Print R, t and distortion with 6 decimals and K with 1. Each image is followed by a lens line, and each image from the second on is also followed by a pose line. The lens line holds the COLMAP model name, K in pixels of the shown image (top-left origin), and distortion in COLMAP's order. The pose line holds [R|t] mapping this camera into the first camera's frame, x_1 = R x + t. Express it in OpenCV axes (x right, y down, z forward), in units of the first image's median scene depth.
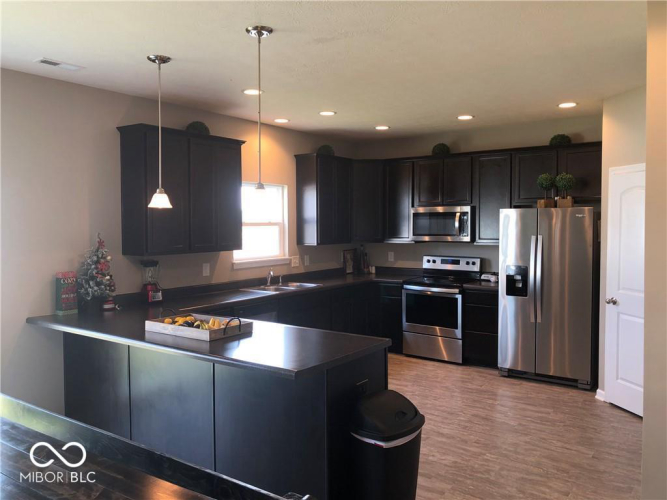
lens RADIAL K [[543.3, 0, 333.5], [0, 543.3, 250.0], [0, 0, 1]] dist [0.000091, -0.007625]
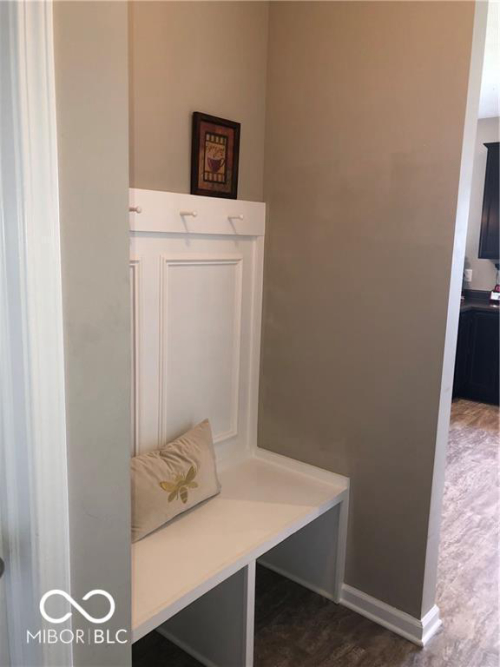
lens RADIAL K [[546.0, 0, 250.0], [0, 546.0, 333.5], [0, 0, 1]] dist [0.004664, 0.006821]
pose [[-0.060830, 0.177990, -0.982150, 0.930968], [-0.071006, 0.980708, 0.182126, -0.011035], [0.995619, 0.080817, -0.047018, 0.598978]]
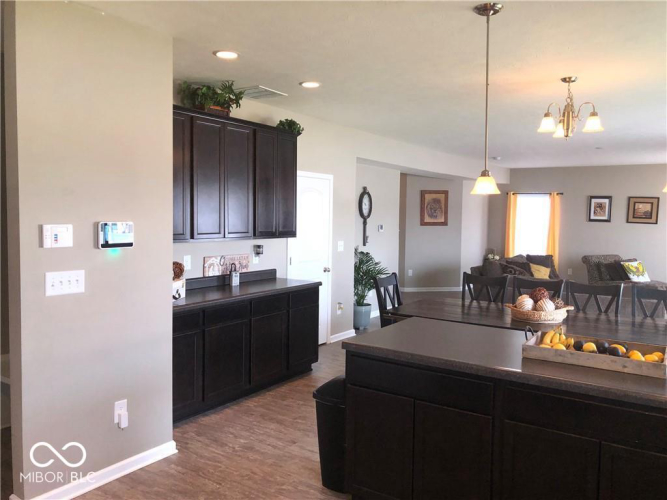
lens RADIAL K [[543.3, 0, 333.5], [0, 543.3, 250.0], [0, 0, 1]] dist [0.000091, -0.007625]
pose [[-0.999134, -0.006886, -0.041032, 0.138376], [-0.010965, 0.994926, 0.100015, -0.076368], [0.040135, 0.100378, -0.994139, 1.912016]]
